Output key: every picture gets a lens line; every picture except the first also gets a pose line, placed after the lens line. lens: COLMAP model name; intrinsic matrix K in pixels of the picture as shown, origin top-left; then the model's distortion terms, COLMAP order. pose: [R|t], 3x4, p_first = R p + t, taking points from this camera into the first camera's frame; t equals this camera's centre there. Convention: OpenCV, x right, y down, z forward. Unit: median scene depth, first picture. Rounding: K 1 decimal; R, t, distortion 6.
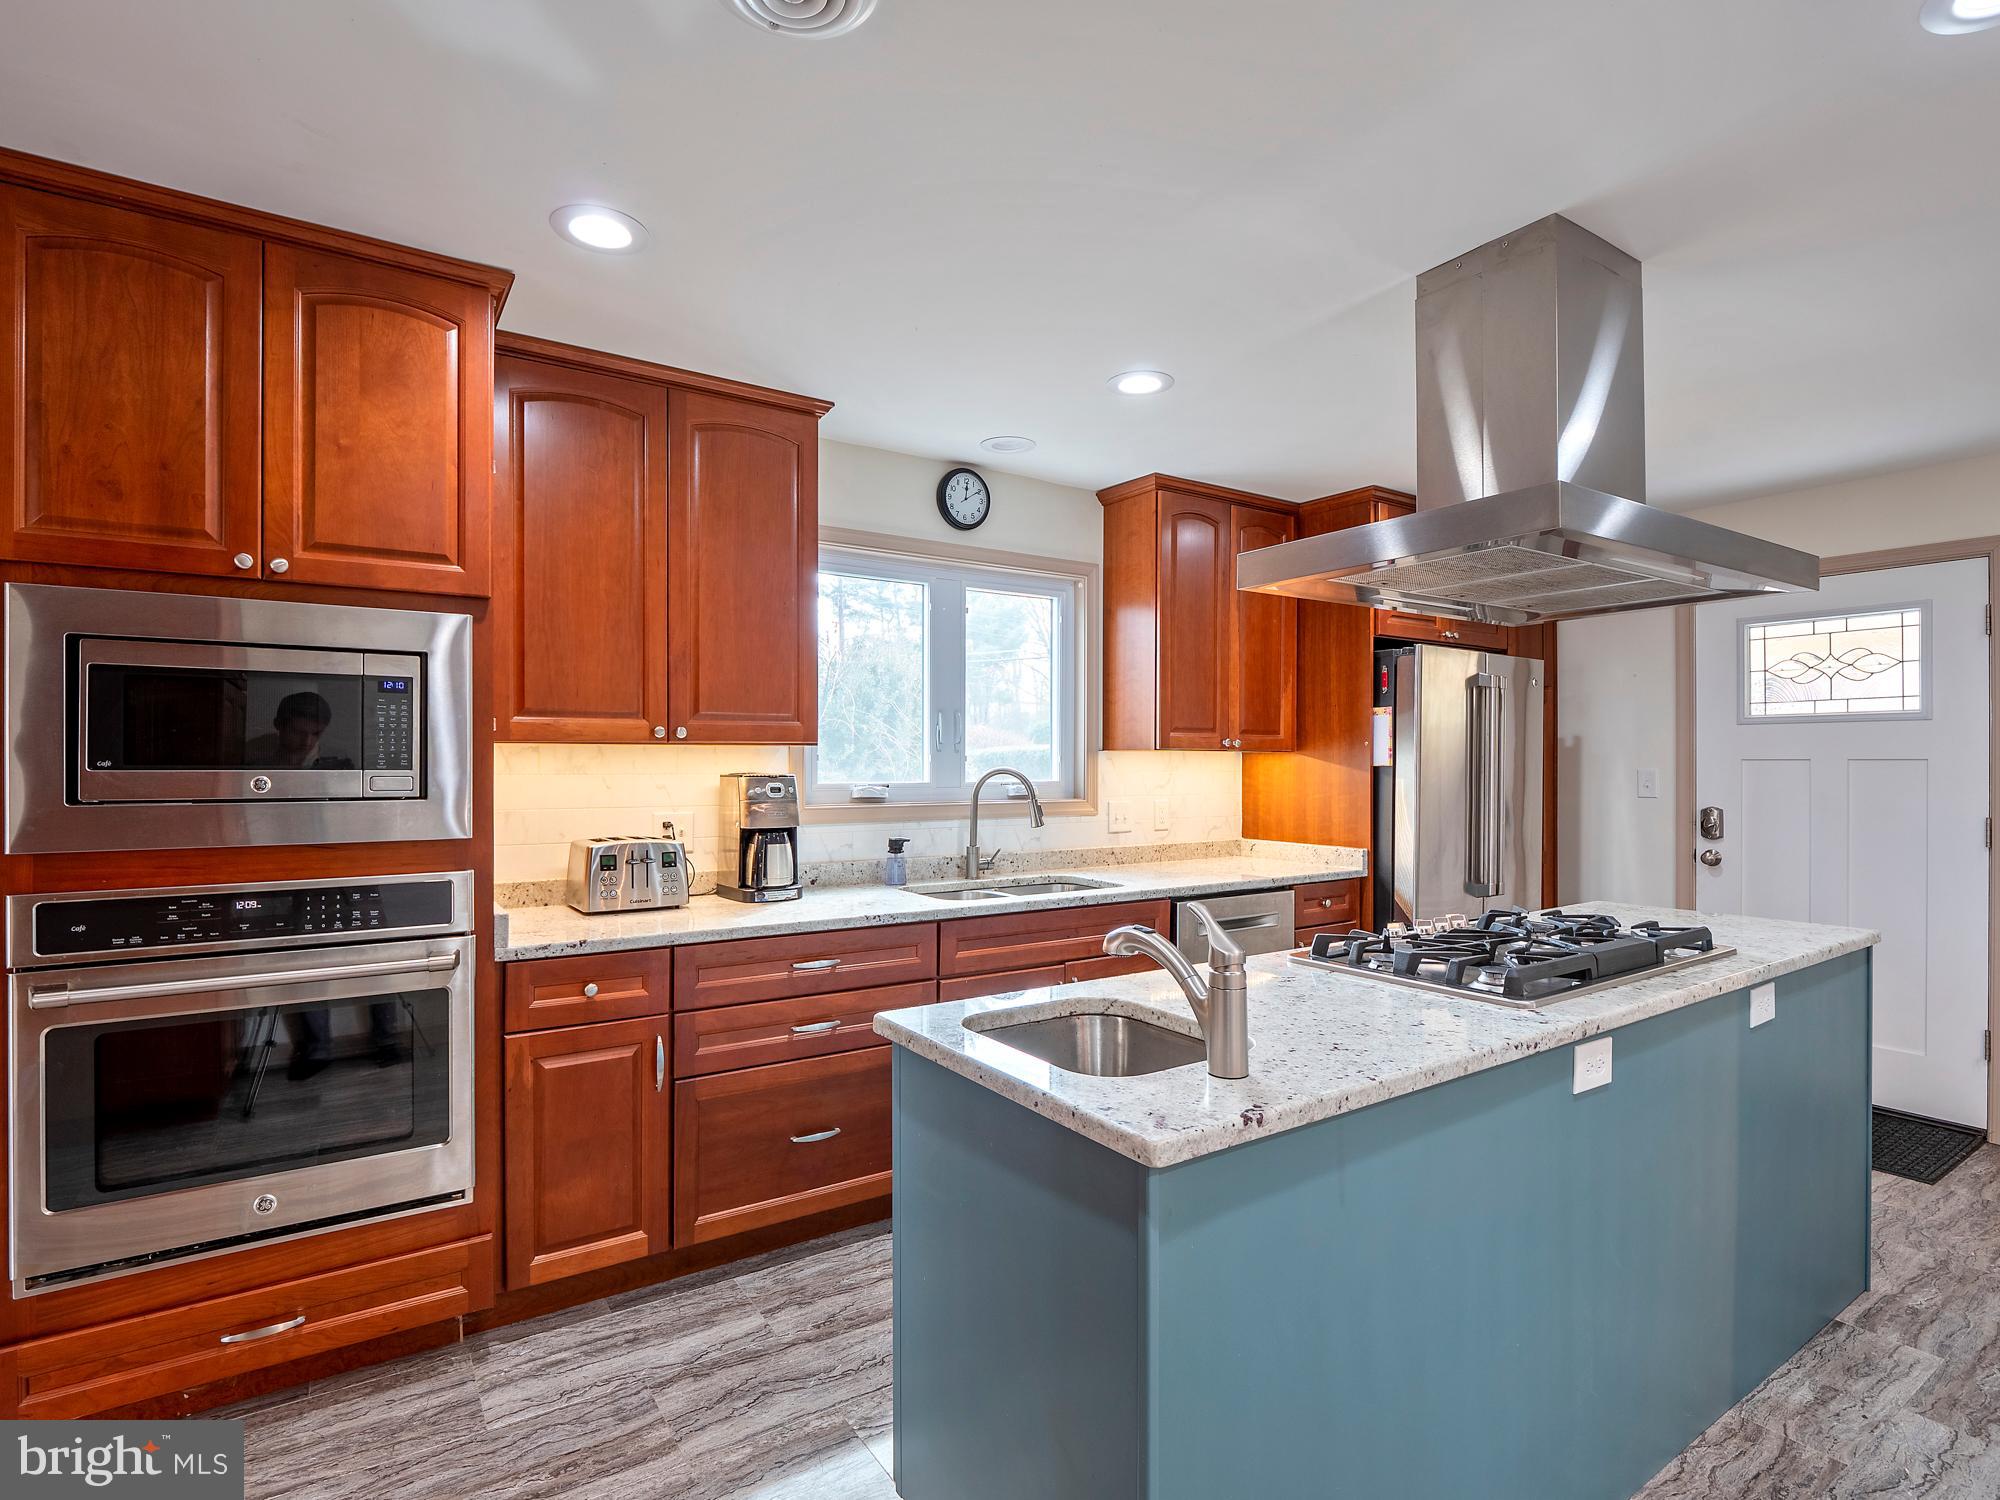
lens RADIAL K [[991.1, 0, 987.1], [0, 991.1, 752.1], [0, 0, 1]] dist [-0.009438, -0.000580]
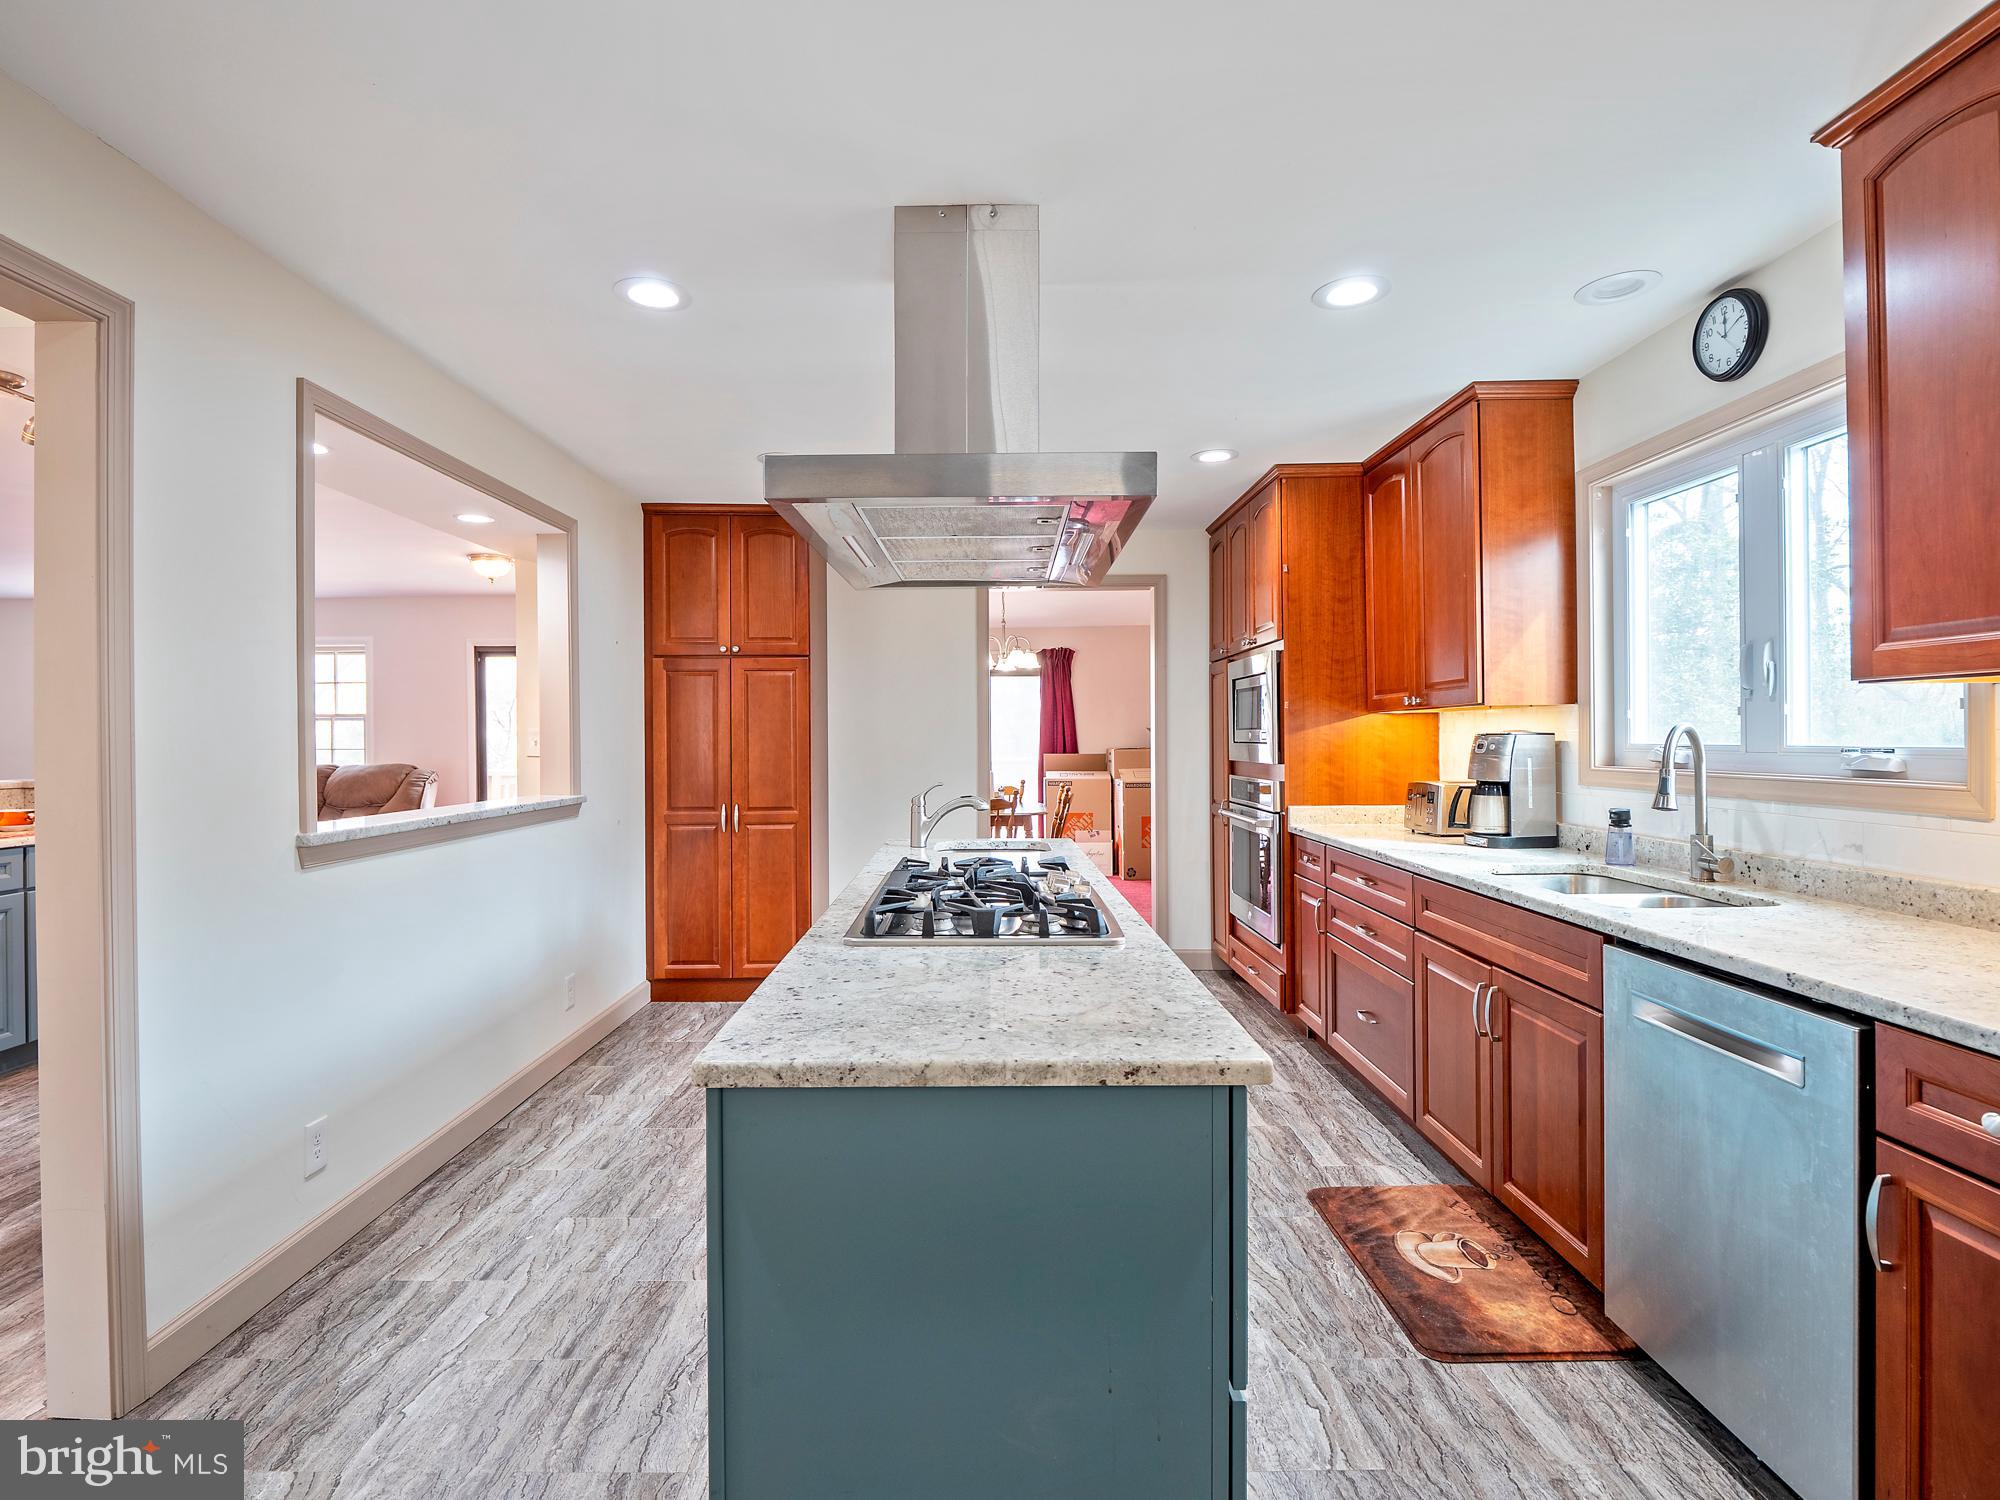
lens RADIAL K [[978.7, 0, 992.8], [0, 978.7, 733.8], [0, 0, 1]] dist [-0.007878, -0.001273]
pose [[-0.539300, -0.001212, -0.842113, 0.833850], [0.011573, 0.999894, -0.008851, 0.022754], [0.842034, -0.014519, -0.539229, 0.937691]]
